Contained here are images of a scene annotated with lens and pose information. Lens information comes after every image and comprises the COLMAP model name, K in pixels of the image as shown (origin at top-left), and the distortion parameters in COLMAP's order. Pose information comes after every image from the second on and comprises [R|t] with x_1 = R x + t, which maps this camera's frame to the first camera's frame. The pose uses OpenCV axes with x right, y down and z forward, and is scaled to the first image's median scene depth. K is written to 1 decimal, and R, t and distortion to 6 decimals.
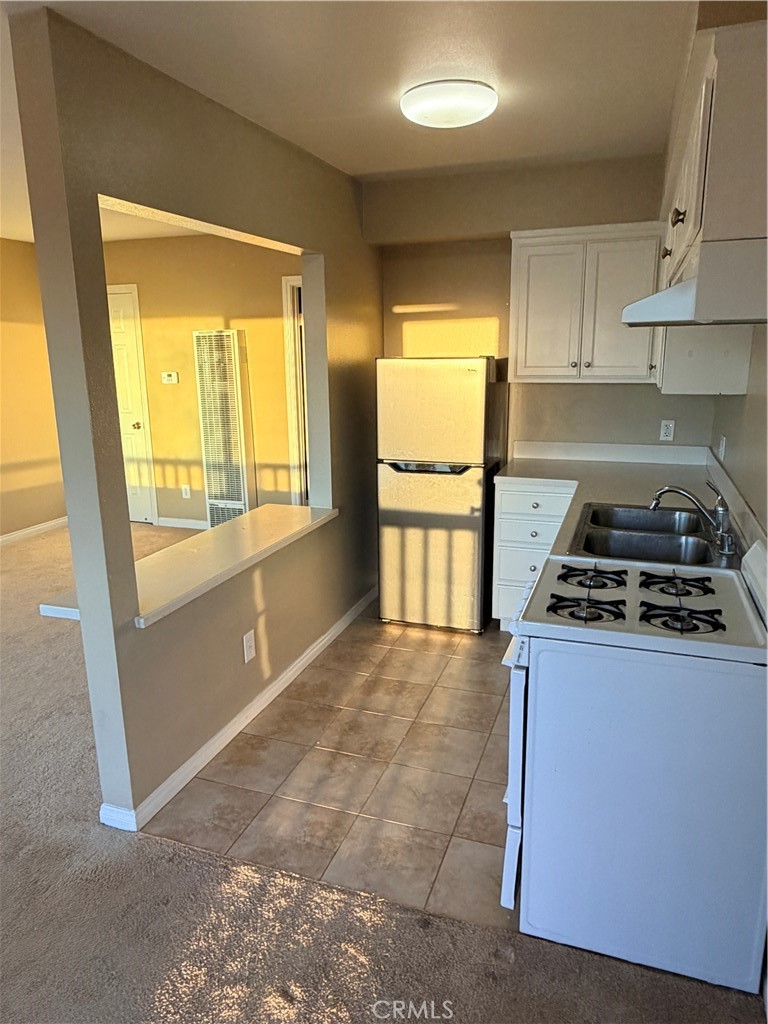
lens RADIAL K [[694.1, 0, 380.0], [0, 694.1, 506.3], [0, 0, 1]] dist [0.006745, -0.001468]
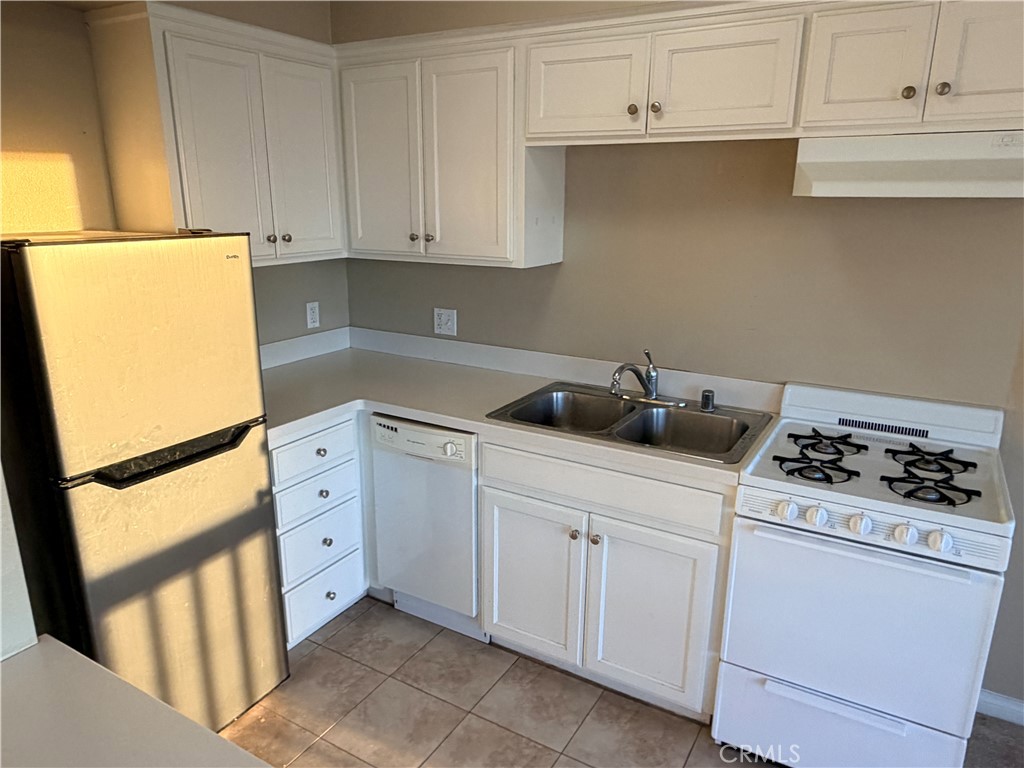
lens RADIAL K [[694.1, 0, 504.6], [0, 694.1, 385.9], [0, 0, 1]] dist [0.006745, -0.001468]
pose [[0.184123, -0.245153, 0.951840, -0.335520], [0.213098, 0.955319, 0.204827, -0.148461], [-0.959525, 0.165122, 0.228138, 0.615520]]
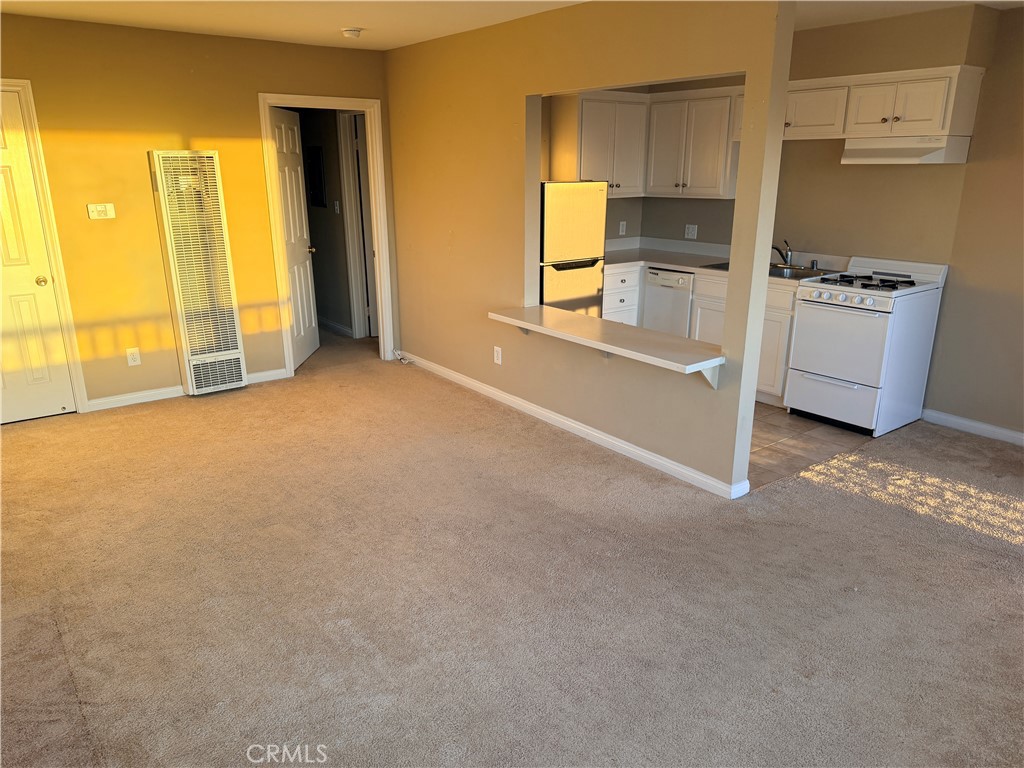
lens RADIAL K [[714.0, 0, 496.3], [0, 714.0, 386.6], [0, 0, 1]] dist [0.031304, -0.028625]
pose [[0.559774, -0.232678, 0.795308, -1.120126], [0.180962, 0.970928, 0.156688, -0.066328], [-0.808645, 0.056211, 0.585606, 0.302488]]
